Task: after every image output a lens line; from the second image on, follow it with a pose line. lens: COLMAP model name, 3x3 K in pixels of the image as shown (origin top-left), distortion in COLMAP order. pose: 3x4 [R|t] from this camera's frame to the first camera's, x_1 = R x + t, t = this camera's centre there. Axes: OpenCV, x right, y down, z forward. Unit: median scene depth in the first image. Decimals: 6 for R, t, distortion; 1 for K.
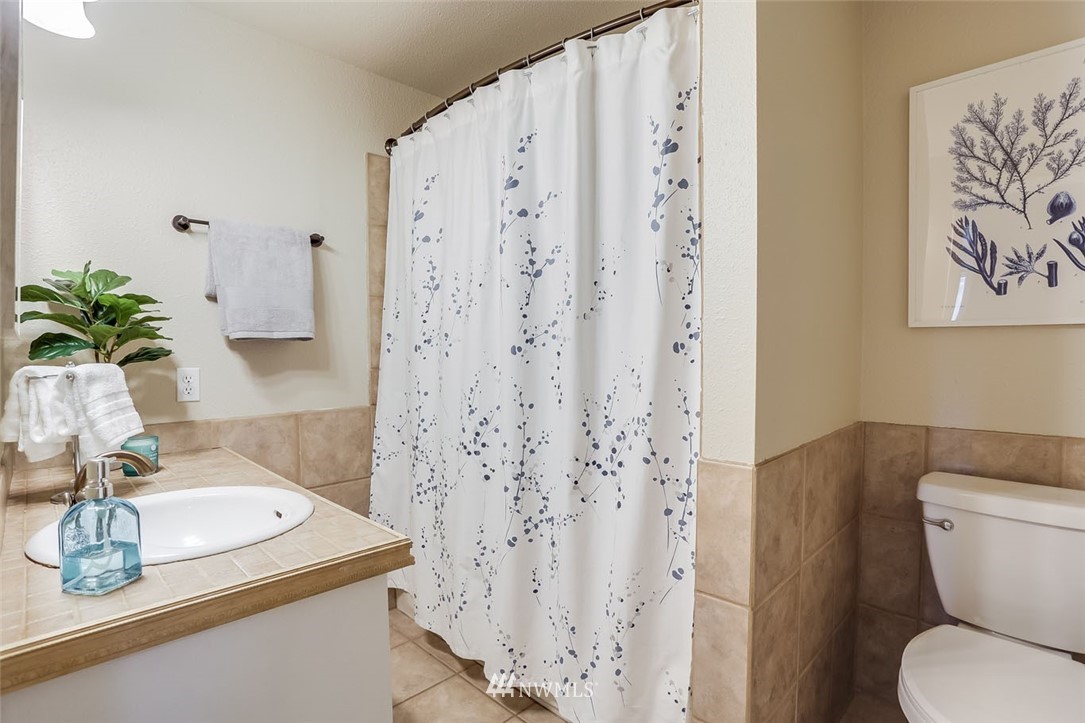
lens RADIAL K [[525.4, 0, 541.2], [0, 525.4, 387.8], [0, 0, 1]] dist [-0.079891, 0.031320]
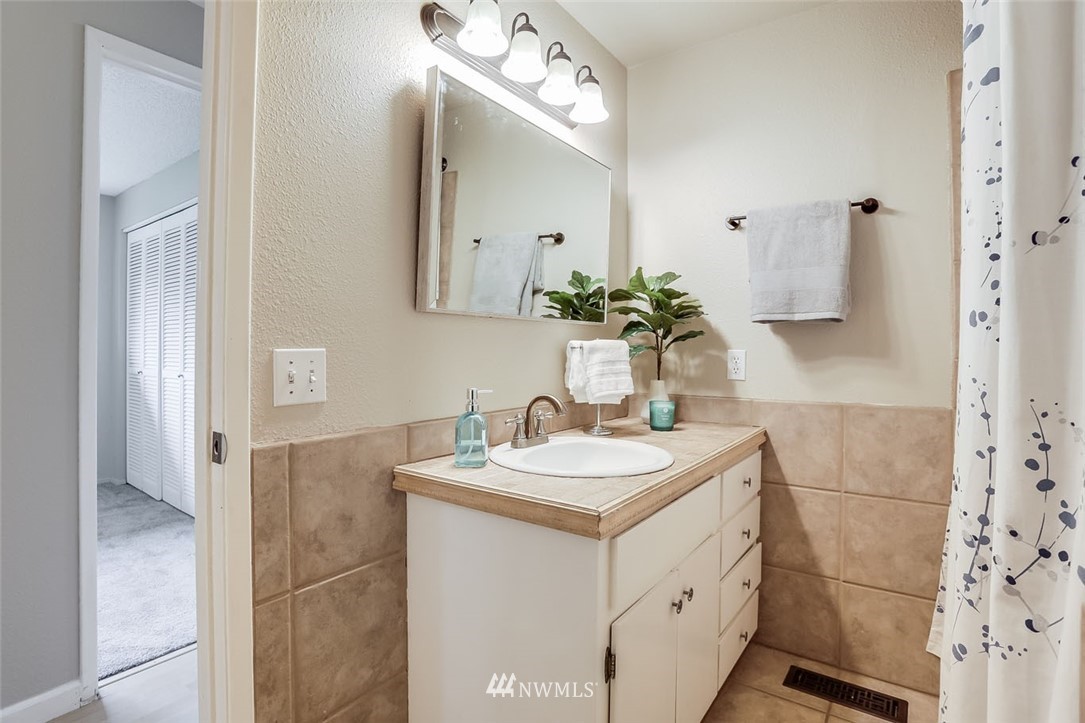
lens RADIAL K [[530.3, 0, 537.5], [0, 530.3, 358.3], [0, 0, 1]] dist [-0.078613, 0.033621]
pose [[0.160068, 0.020683, -0.986889, 0.364372], [-0.078364, 0.996891, 0.008183, 0.004077], [0.983991, 0.076027, 0.161191, 0.376328]]
